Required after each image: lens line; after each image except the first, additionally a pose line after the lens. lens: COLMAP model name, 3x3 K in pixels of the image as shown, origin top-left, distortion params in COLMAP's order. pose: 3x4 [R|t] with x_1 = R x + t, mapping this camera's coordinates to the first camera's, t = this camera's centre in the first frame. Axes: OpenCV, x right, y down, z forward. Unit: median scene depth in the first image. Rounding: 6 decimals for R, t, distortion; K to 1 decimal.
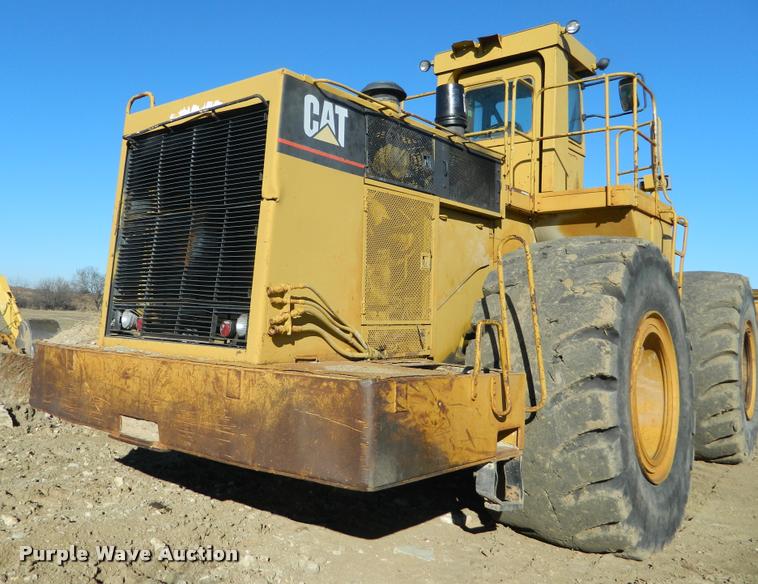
lens RADIAL K [[642.4, 0, 336.7], [0, 642.4, 236.9], [0, 0, 1]] dist [0.003682, -0.004848]
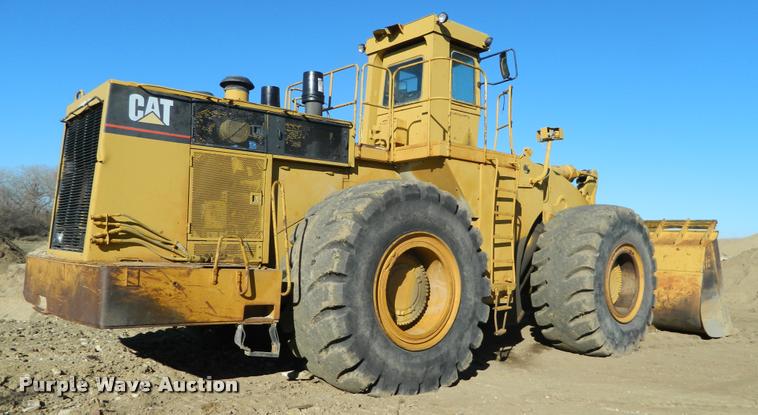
lens RADIAL K [[579.2, 0, 411.0], [0, 579.2, 205.8], [0, 0, 1]] dist [0.006625, -0.002822]
pose [[0.991379, -0.011602, -0.130510, 0.763977], [0.017447, 0.998891, 0.043732, 0.002315], [0.129858, -0.045632, 0.990482, -0.314963]]
